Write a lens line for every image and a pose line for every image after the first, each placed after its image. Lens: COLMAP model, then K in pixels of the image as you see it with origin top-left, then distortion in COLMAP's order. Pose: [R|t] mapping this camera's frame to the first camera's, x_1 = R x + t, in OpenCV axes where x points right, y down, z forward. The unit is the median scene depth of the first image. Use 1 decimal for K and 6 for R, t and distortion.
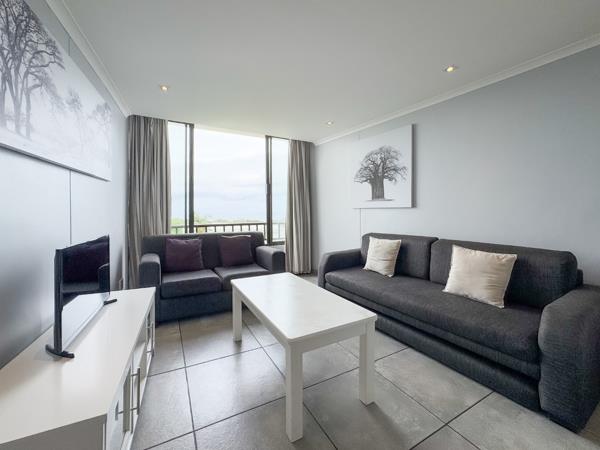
lens RADIAL K [[245.2, 0, 299.4], [0, 245.2, 214.2], [0, 0, 1]] dist [-0.032863, 0.005505]
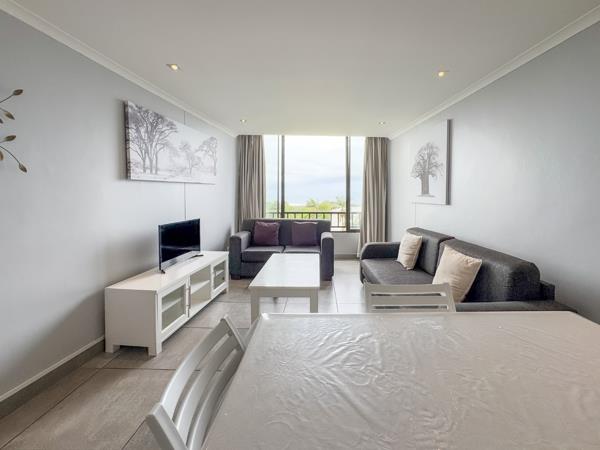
lens RADIAL K [[257.9, 0, 327.6], [0, 257.9, 204.9], [0, 0, 1]] dist [-0.027475, -0.000104]
pose [[0.887255, 0.030025, -0.460302, 0.469959], [-0.018423, 0.999390, 0.029678, -0.045198], [0.460912, -0.017852, 0.887266, -0.131463]]
